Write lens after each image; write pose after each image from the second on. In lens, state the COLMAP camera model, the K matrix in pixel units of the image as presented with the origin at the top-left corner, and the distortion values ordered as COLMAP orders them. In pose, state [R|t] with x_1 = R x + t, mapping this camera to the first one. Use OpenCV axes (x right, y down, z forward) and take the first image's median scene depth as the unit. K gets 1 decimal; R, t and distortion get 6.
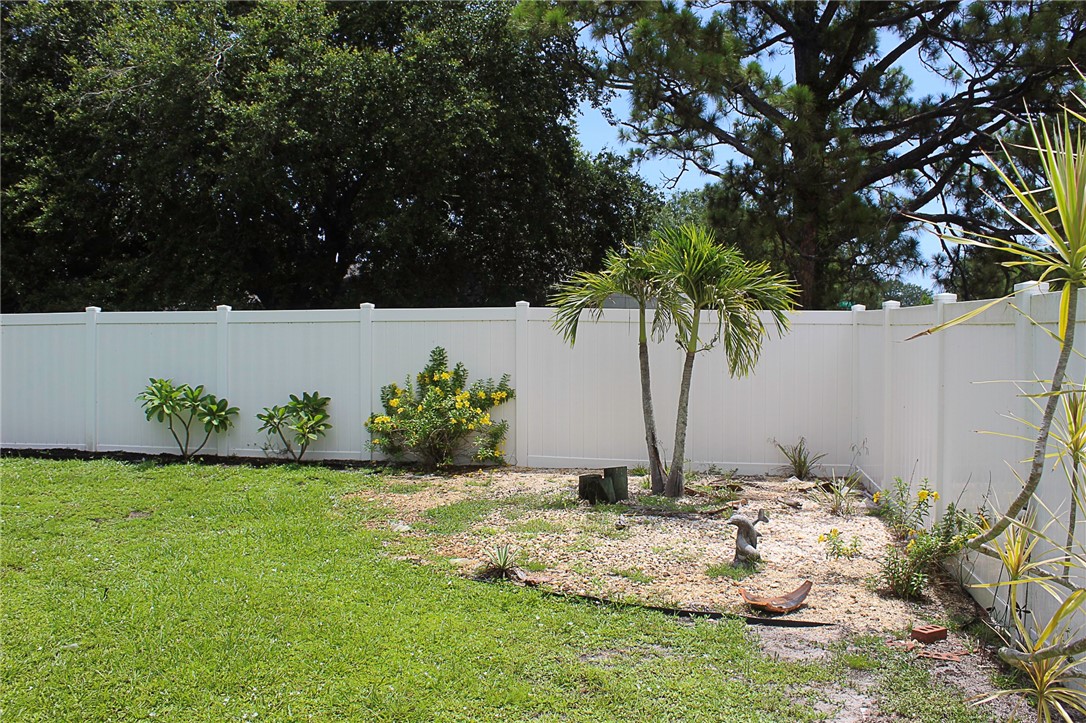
lens RADIAL K [[953.0, 0, 543.0], [0, 953.0, 361.5], [0, 0, 1]] dist [-0.175682, 0.168948]
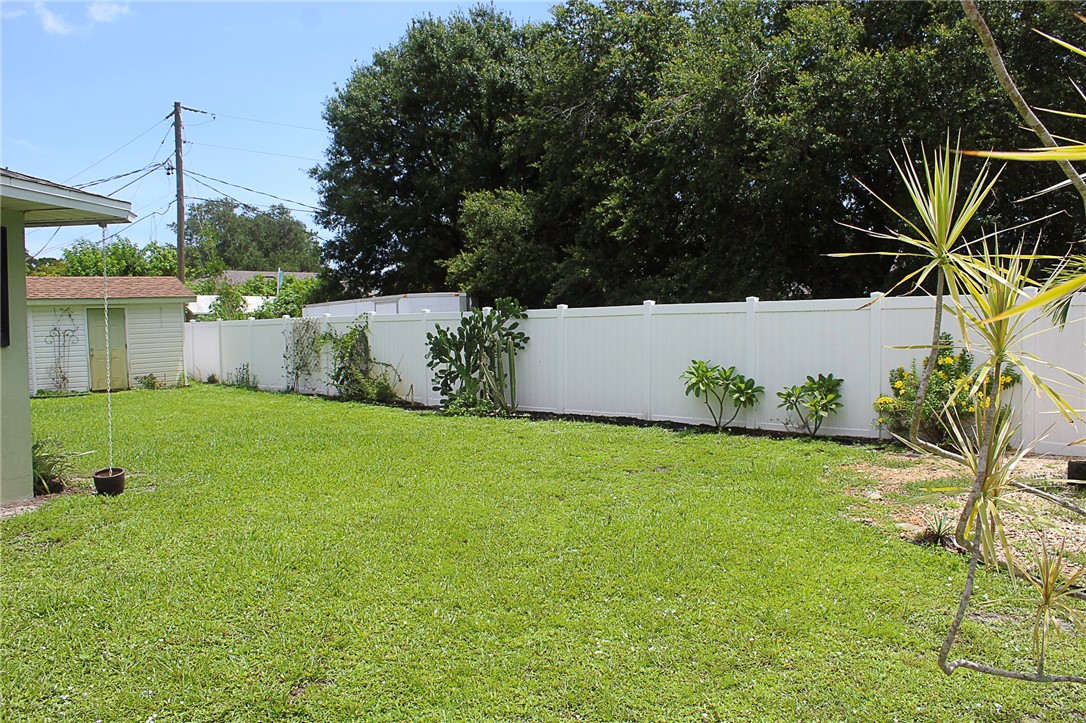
lens RADIAL K [[953.0, 0, 543.0], [0, 953.0, 361.5], [0, 0, 1]] dist [-0.175682, 0.168948]
pose [[0.800219, 0.010929, -0.599608, 0.147643], [-0.003472, 0.999902, 0.013592, 0.004031], [0.599698, -0.008795, 0.800178, -0.080241]]
